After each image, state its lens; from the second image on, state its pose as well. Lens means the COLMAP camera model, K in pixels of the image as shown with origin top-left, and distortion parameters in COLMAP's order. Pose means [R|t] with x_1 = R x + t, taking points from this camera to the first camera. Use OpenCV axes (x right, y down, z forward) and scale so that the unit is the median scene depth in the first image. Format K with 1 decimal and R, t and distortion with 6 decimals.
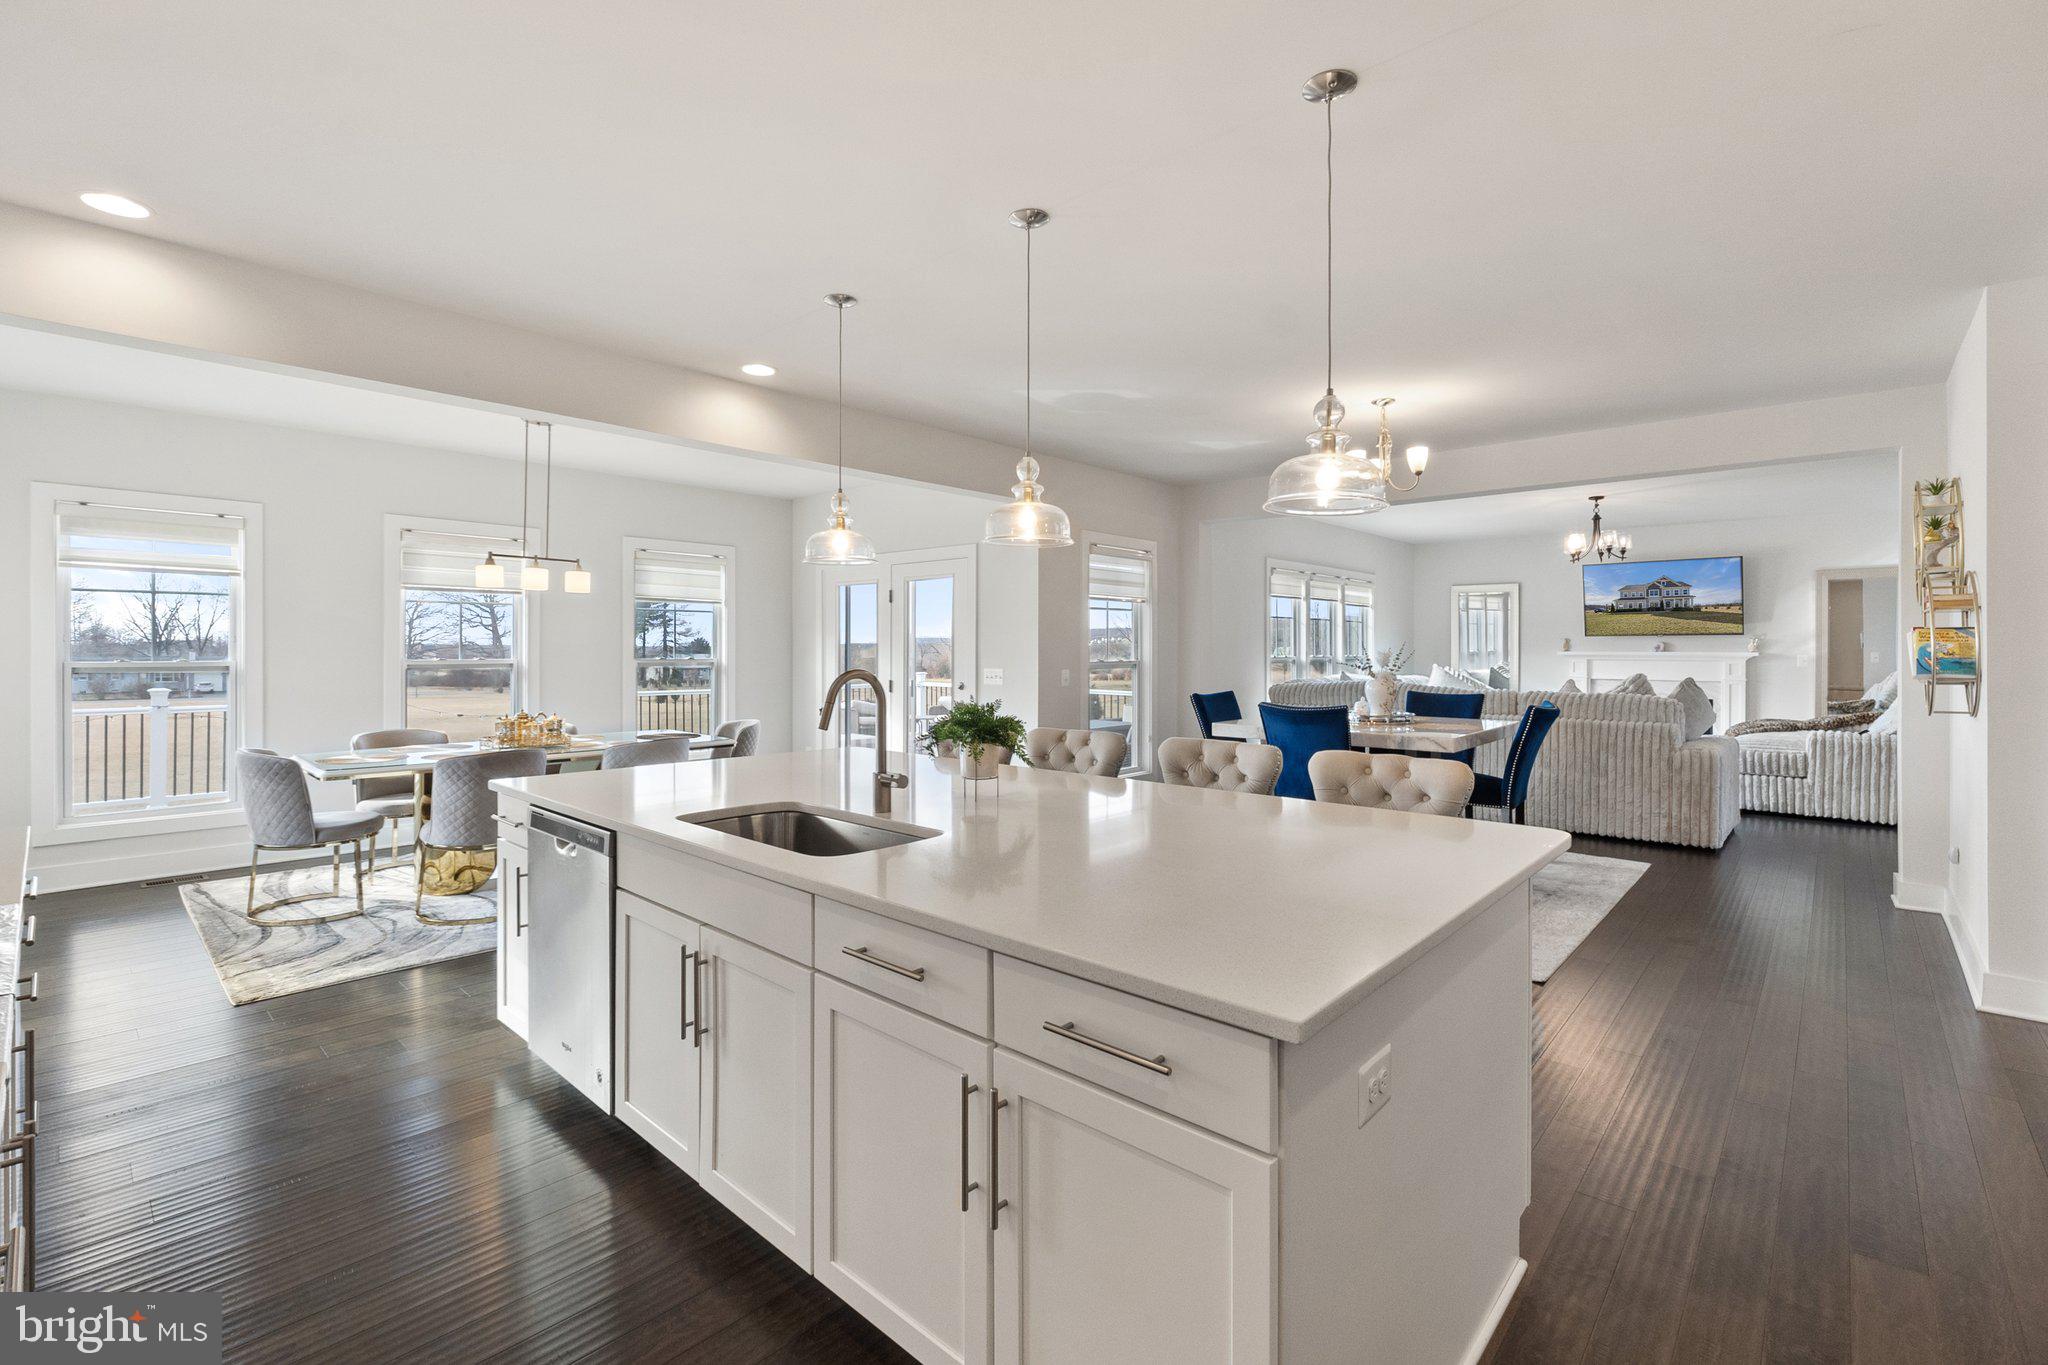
lens RADIAL K [[933.6, 0, 1013.2], [0, 933.6, 654.8], [0, 0, 1]] dist [-0.000842, -0.000948]
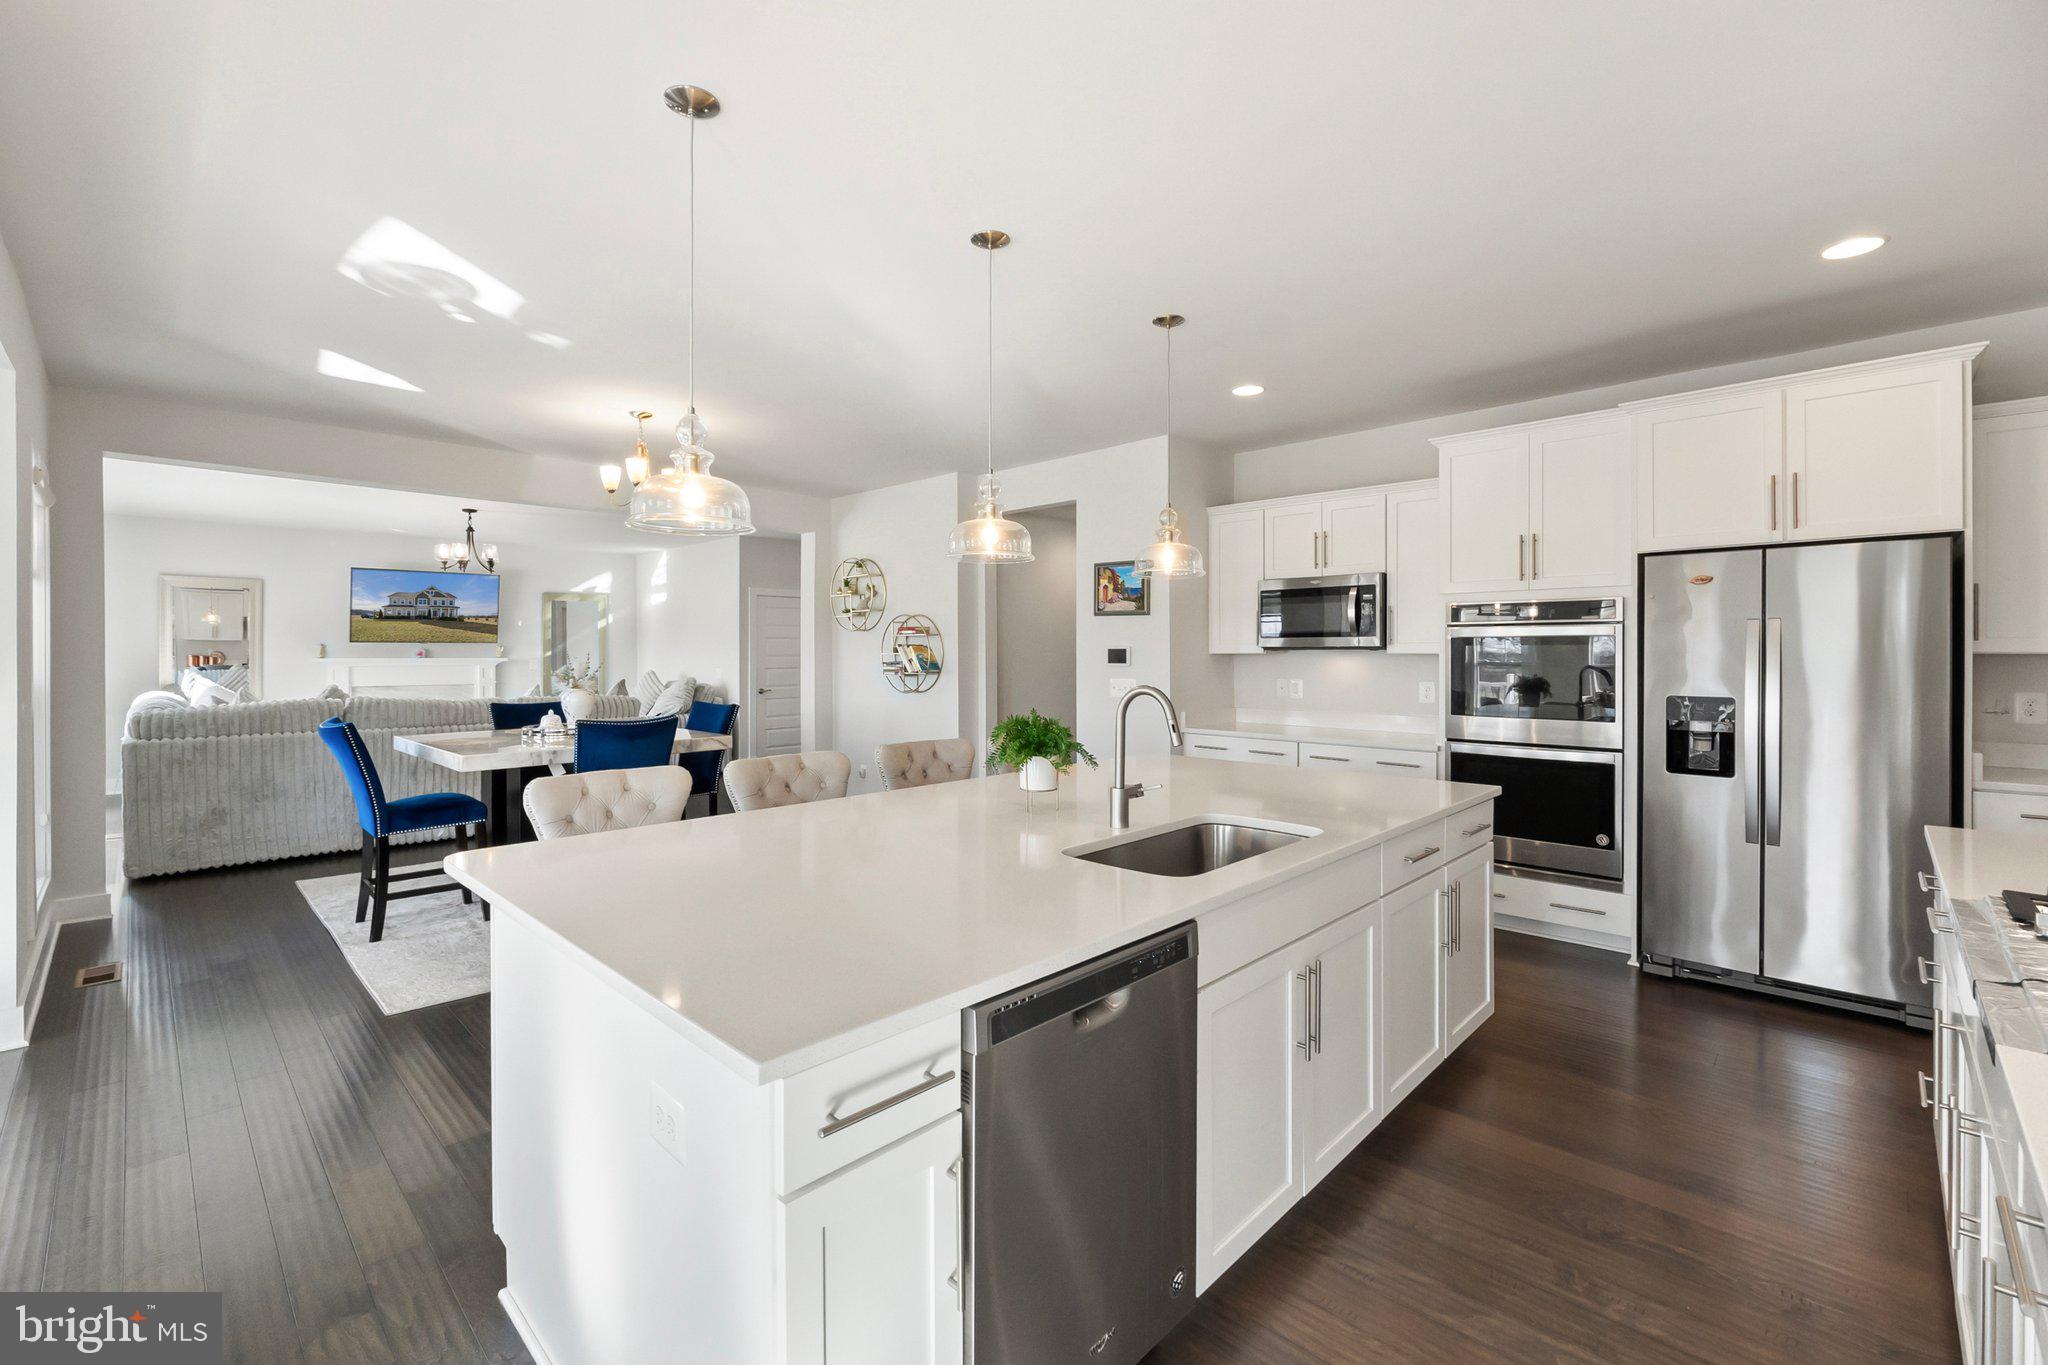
lens RADIAL K [[878.6, 0, 1026.4], [0, 878.6, 667.0], [0, 0, 1]] dist [-0.001212, -0.000143]
pose [[0.040689, -0.017763, 0.999014, -0.350123], [0.007672, 0.999818, 0.017465, -0.006291], [-0.999142, 0.006954, 0.040817, 0.352924]]
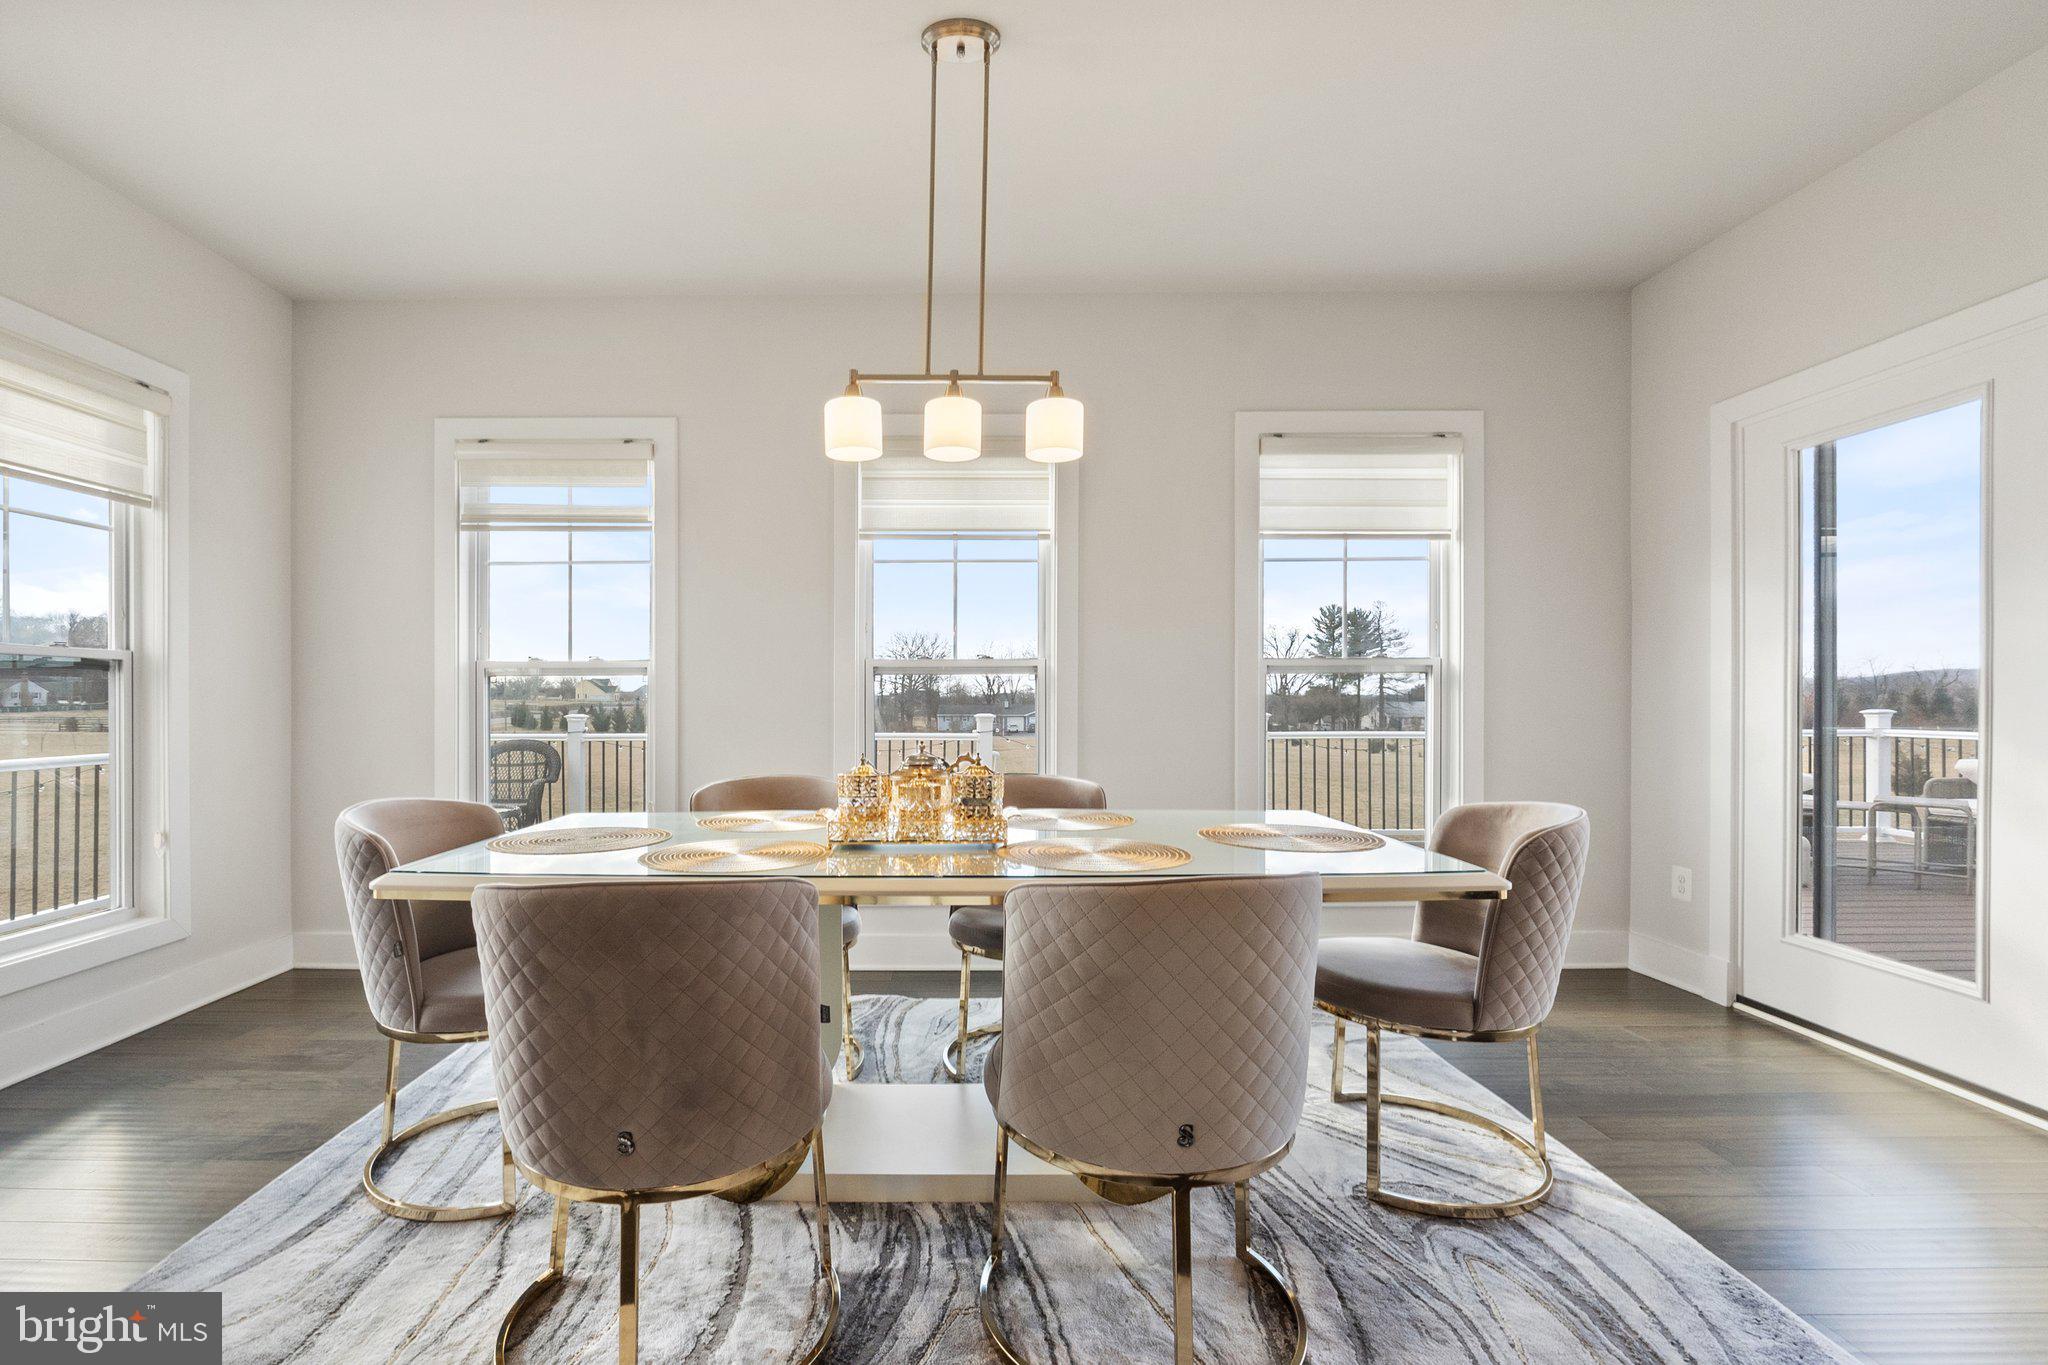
lens RADIAL K [[881.3, 0, 942.4], [0, 881.3, 707.3], [0, 0, 1]] dist [-0.001105, -0.000220]
pose [[0.679703, 0.002000, -0.733484, -0.161496], [-0.001732, 0.999998, 0.001122, 0.029113], [0.733485, 0.000507, 0.679705, 0.514359]]
